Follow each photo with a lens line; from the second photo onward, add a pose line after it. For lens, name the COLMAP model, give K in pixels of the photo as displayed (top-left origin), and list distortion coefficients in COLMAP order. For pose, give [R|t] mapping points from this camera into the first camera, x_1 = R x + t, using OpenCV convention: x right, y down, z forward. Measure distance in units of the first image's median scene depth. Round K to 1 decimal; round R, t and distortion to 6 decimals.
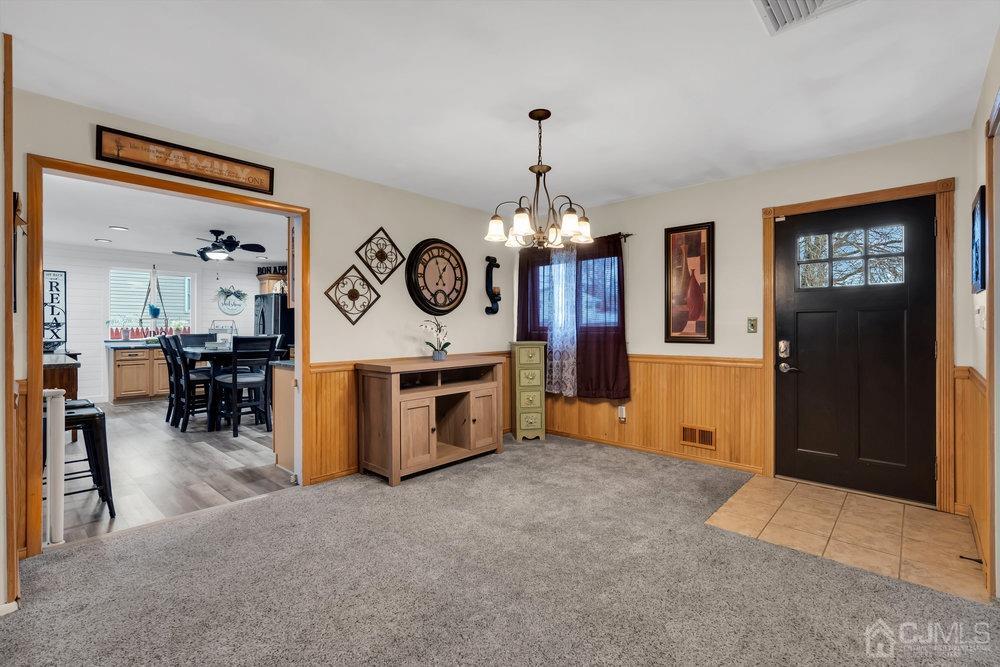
lens RADIAL K [[451.4, 0, 498.0], [0, 451.4, 329.0], [0, 0, 1]] dist [-0.003998, 0.000440]
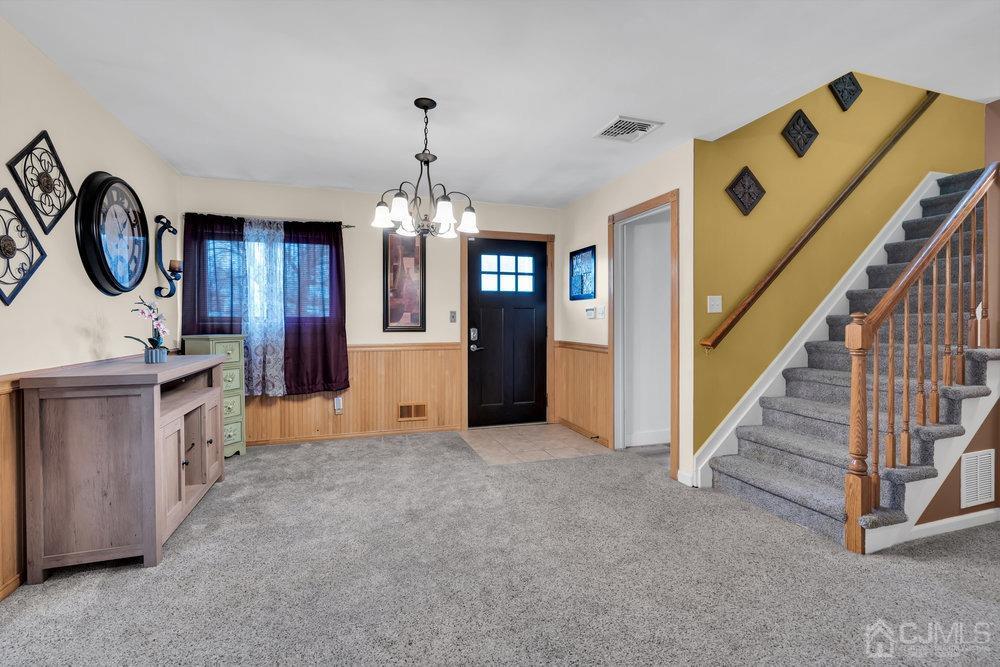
lens RADIAL K [[451.4, 0, 498.0], [0, 451.4, 329.0], [0, 0, 1]] dist [-0.003998, 0.000440]
pose [[0.480598, -0.009512, 0.876890, -0.484335], [0.002801, 0.999953, 0.009312, 0.014426], [-0.876937, -0.002019, 0.480601, 0.247806]]
